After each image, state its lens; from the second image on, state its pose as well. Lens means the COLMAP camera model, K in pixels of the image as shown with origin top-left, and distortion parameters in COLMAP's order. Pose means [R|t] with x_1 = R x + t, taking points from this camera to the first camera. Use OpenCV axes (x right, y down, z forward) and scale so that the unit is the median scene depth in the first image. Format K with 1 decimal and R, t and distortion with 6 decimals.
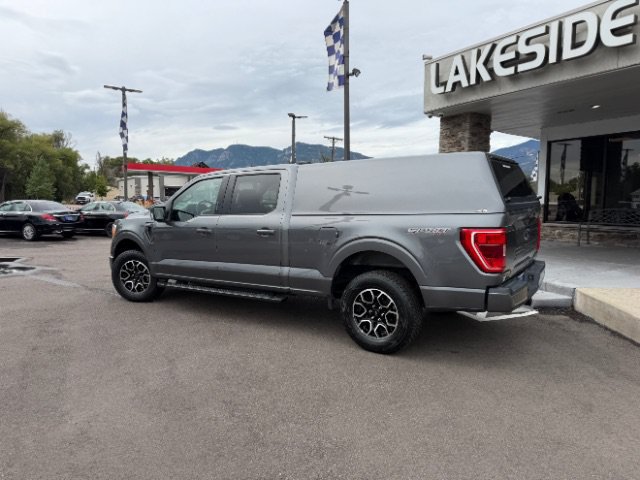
lens RADIAL K [[450.7, 0, 316.0], [0, 450.7, 237.8], [0, 0, 1]] dist [0.030117, -0.037559]
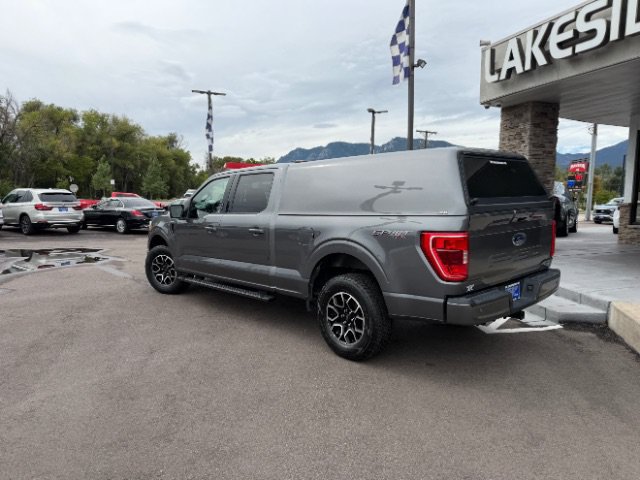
lens RADIAL K [[450.7, 0, 316.3], [0, 450.7, 242.3], [0, 0, 1]] dist [0.030117, -0.037559]
pose [[0.976873, 0.022177, -0.212668, 0.176989], [-0.018477, 0.999642, 0.019373, -0.007334], [0.213022, -0.014995, 0.976932, 0.032402]]
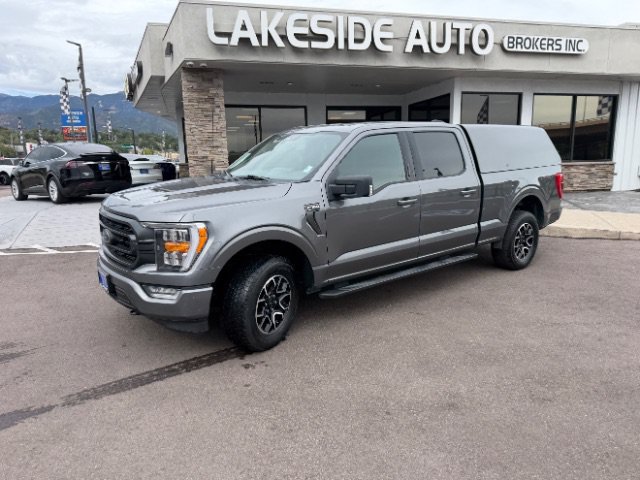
lens RADIAL K [[450.7, 0, 317.2], [0, 450.7, 243.3], [0, 0, 1]] dist [0.030117, -0.037559]
pose [[0.296540, -0.189781, 0.935974, -0.887784], [0.092536, 0.981155, 0.169624, -0.078470], [-0.950527, 0.036311, 0.308514, 0.764970]]
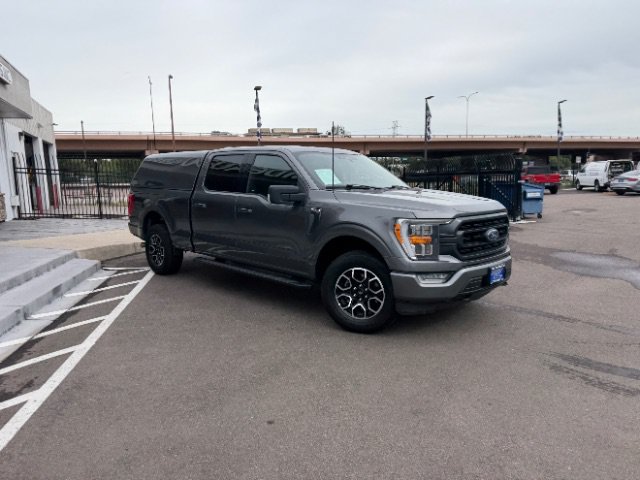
lens RADIAL K [[450.7, 0, 316.4], [0, 450.7, 239.2], [0, 0, 1]] dist [0.030117, -0.037559]
pose [[-0.985457, -0.004446, 0.169865, -0.298744], [0.032743, 0.975955, 0.215499, -0.156159], [-0.166738, 0.217927, -0.961616, 1.848050]]
